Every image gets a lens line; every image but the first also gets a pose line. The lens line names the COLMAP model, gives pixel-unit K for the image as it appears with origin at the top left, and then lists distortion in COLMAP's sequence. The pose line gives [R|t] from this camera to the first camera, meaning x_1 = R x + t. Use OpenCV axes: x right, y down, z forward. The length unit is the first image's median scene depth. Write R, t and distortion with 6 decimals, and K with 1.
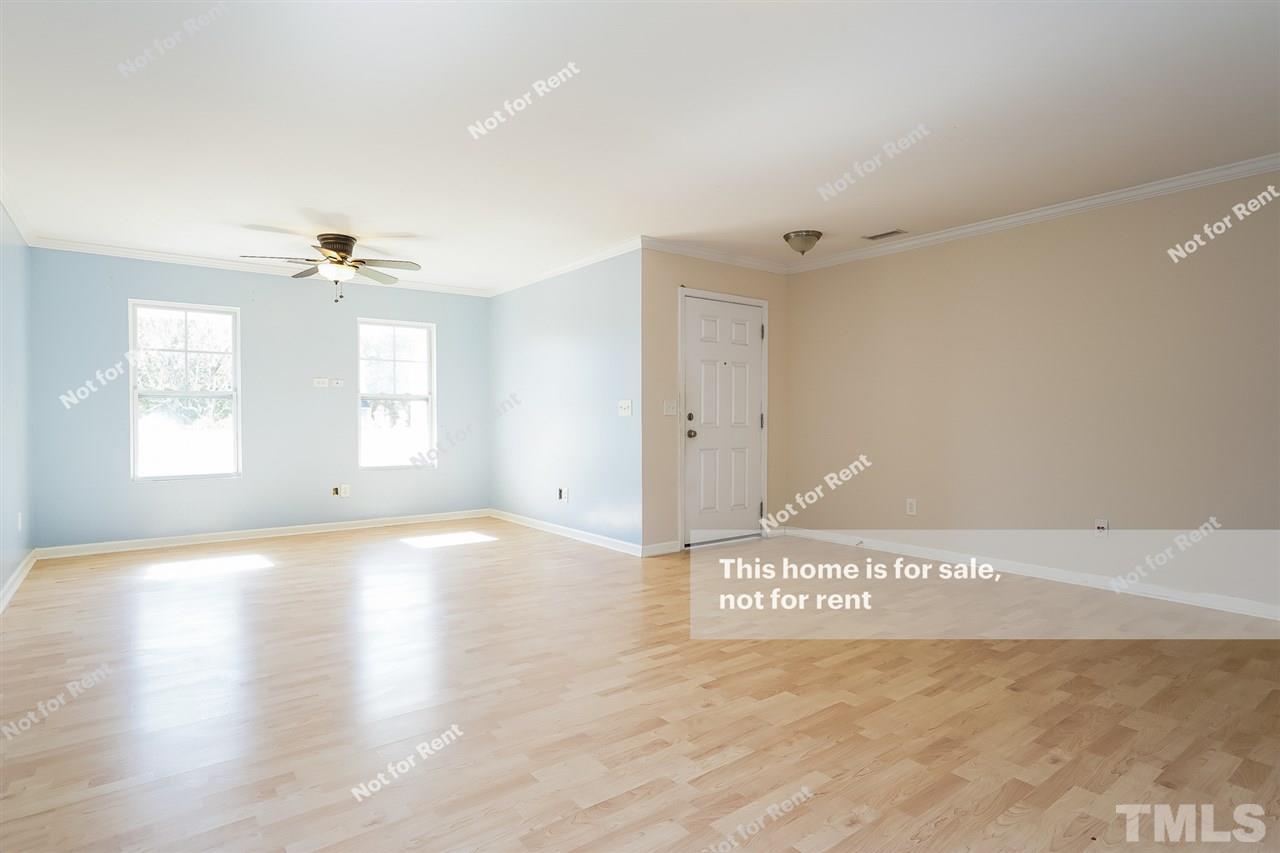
lens RADIAL K [[697.0, 0, 631.5], [0, 697.0, 422.6], [0, 0, 1]] dist [-0.042986, 0.037977]
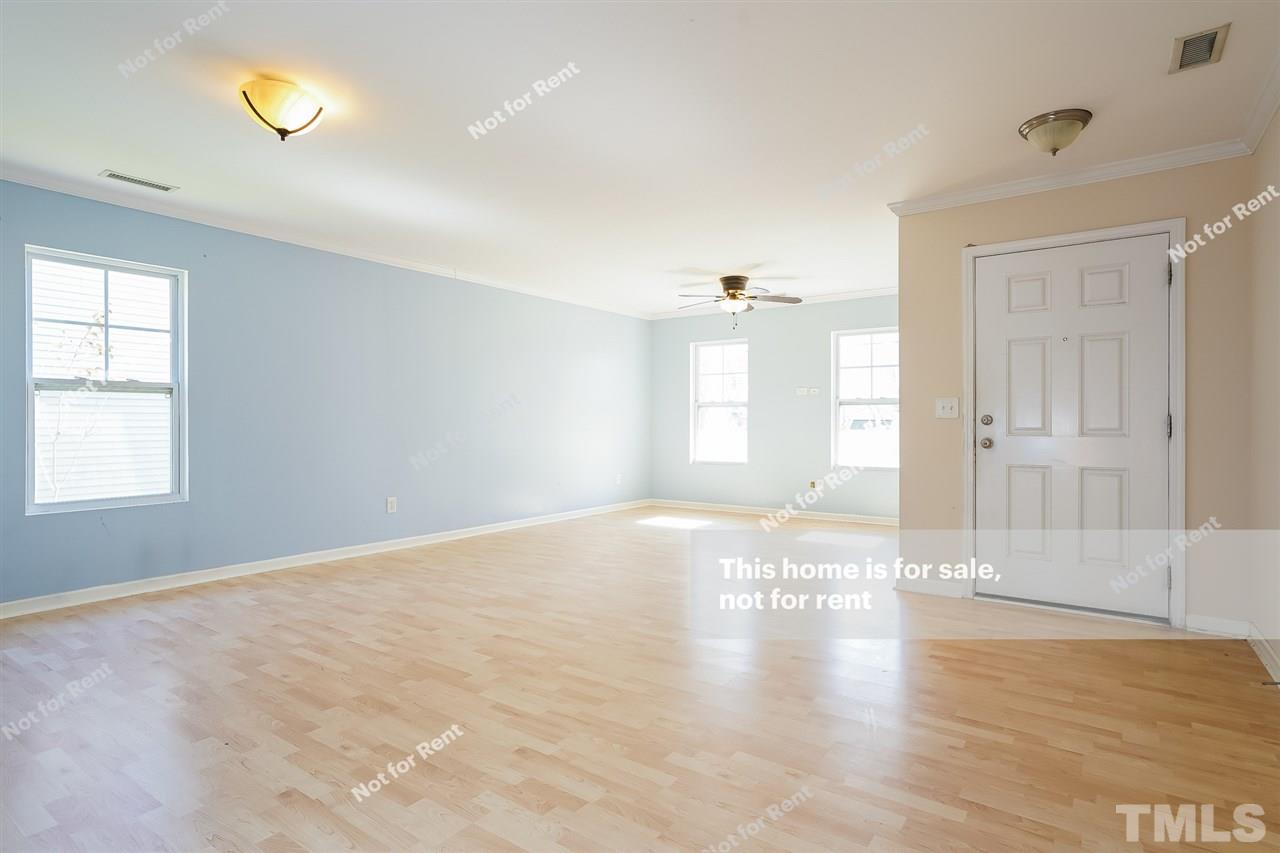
lens RADIAL K [[697.0, 0, 631.5], [0, 697.0, 422.6], [0, 0, 1]] dist [-0.042986, 0.037977]
pose [[0.263009, 0.002537, -0.964790, 1.335384], [-0.007754, 0.999970, 0.000515, -0.006127], [0.964762, 0.007346, 0.263021, 0.874286]]
